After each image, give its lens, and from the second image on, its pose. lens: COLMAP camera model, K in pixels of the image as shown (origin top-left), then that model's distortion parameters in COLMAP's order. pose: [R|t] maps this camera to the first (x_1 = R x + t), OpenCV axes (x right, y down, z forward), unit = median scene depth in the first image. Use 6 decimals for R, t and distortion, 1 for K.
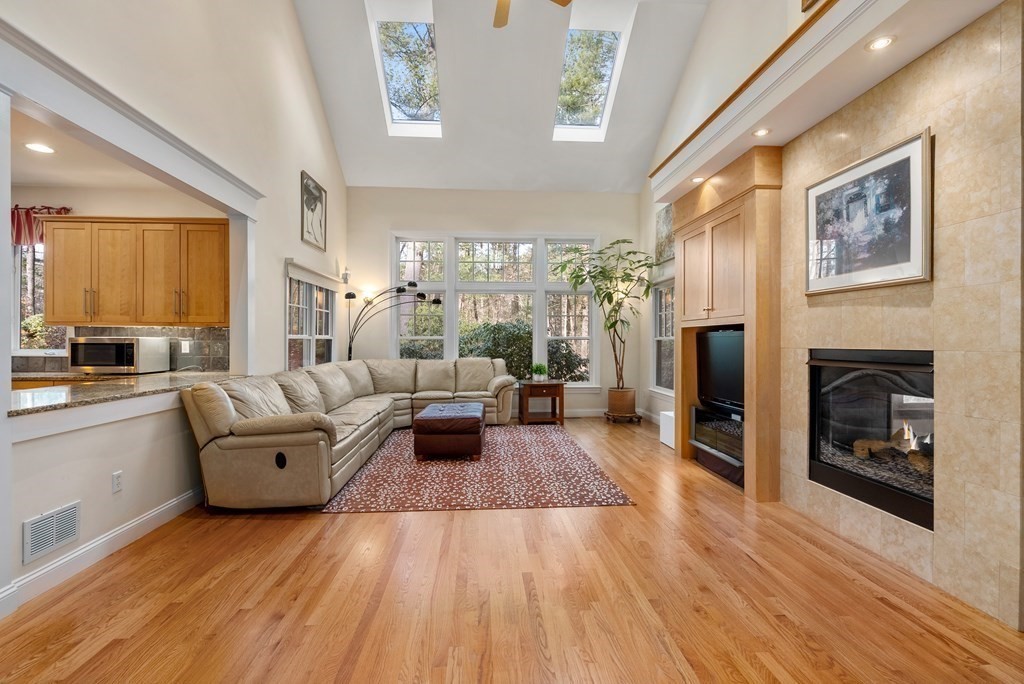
lens RADIAL K [[469.9, 0, 515.1], [0, 469.9, 341.2], [0, 0, 1]] dist [-0.011655, 0.003449]
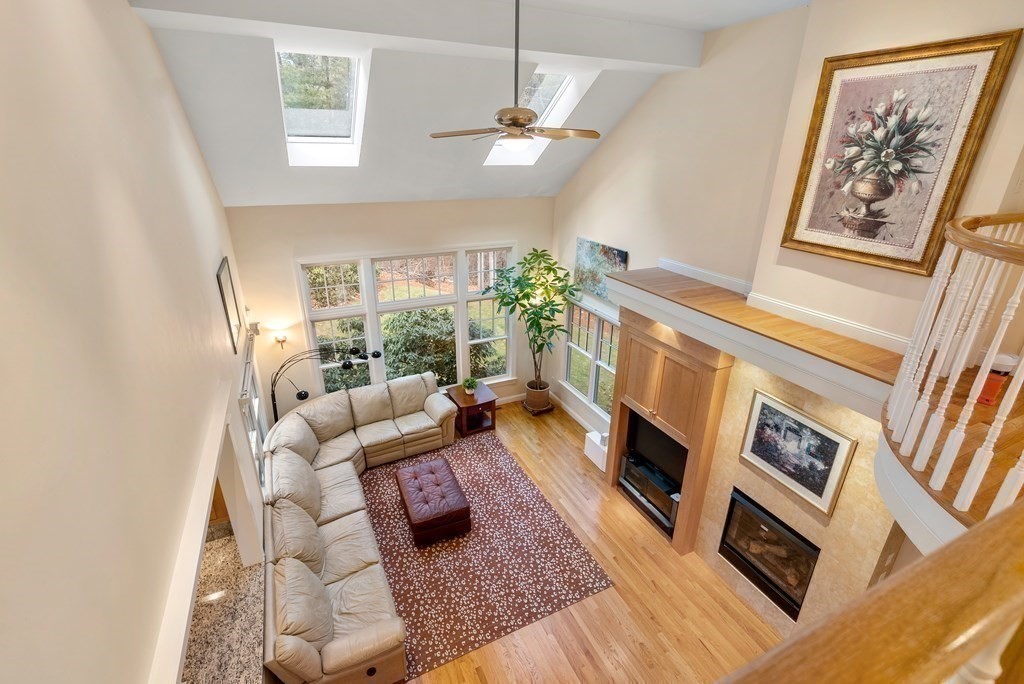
lens RADIAL K [[469.9, 0, 510.6], [0, 469.9, 336.3], [0, 0, 1]] dist [-0.011655, 0.003449]
pose [[0.932251, -0.129193, 0.337962, -0.476259], [-0.007165, 0.927302, 0.374245, -0.996649], [-0.361742, -0.351312, 0.863552, 0.158358]]
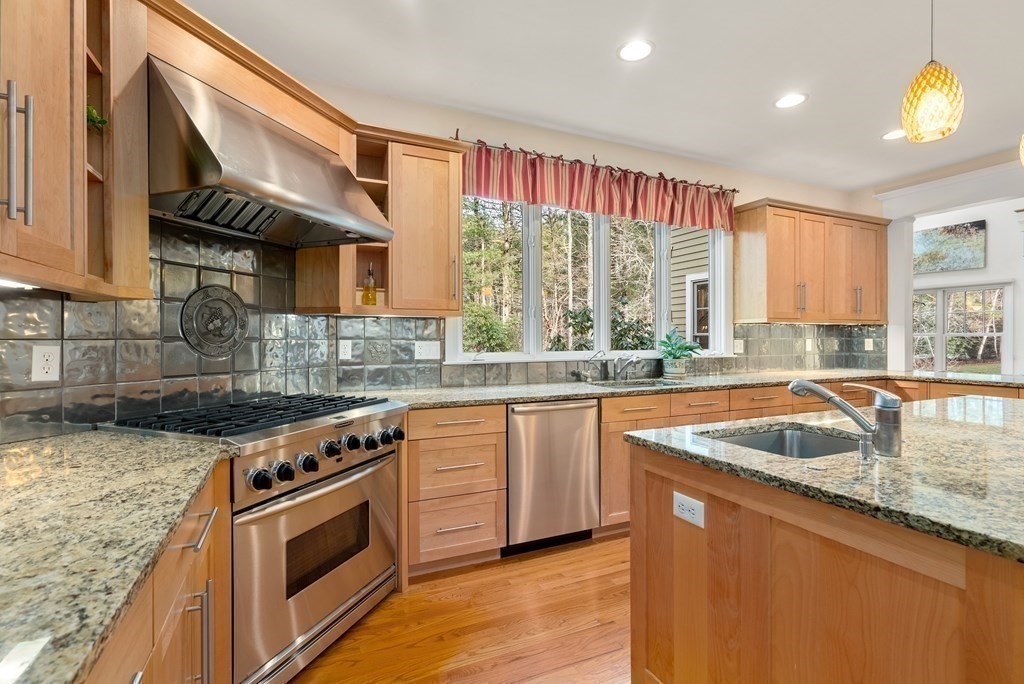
lens RADIAL K [[469.9, 0, 512.4], [0, 469.9, 342.3], [0, 0, 1]] dist [-0.011655, 0.003449]
pose [[0.933295, -0.009496, 0.358986, -2.395091], [0.007503, 0.999948, 0.006944, -0.007614], [-0.359033, -0.003787, 0.933317, 0.462301]]
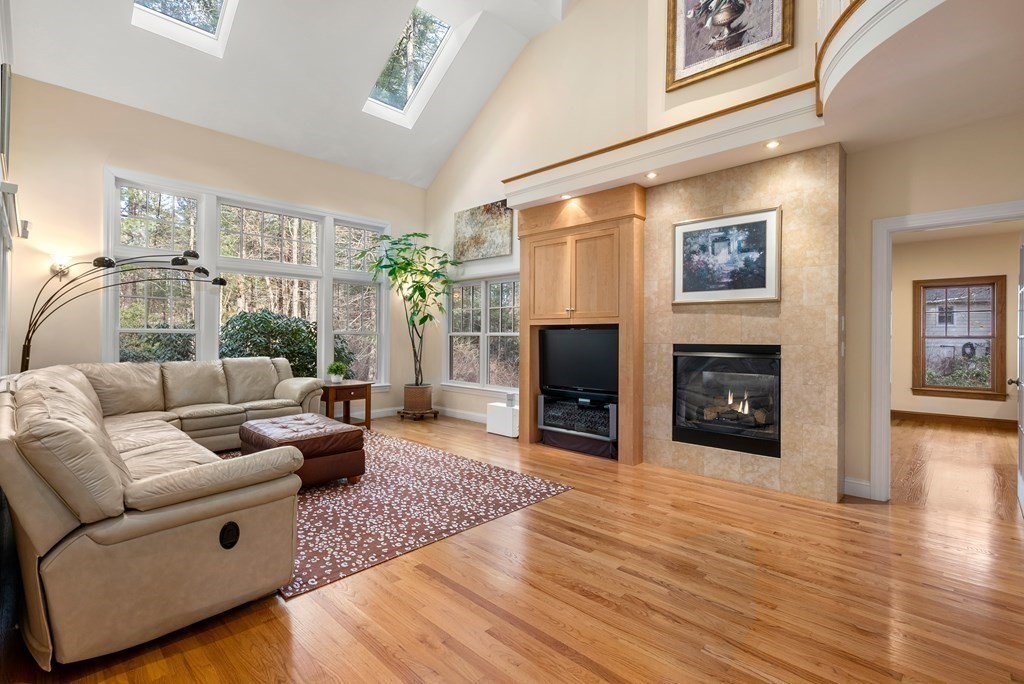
lens RADIAL K [[469.9, 0, 508.7], [0, 469.9, 334.9], [0, 0, 1]] dist [-0.011655, 0.003449]
pose [[0.744610, 0.005881, 0.667474, -0.653119], [-0.005265, 0.999982, -0.002938, -0.003576], [-0.667479, -0.001327, 0.744627, 0.320966]]
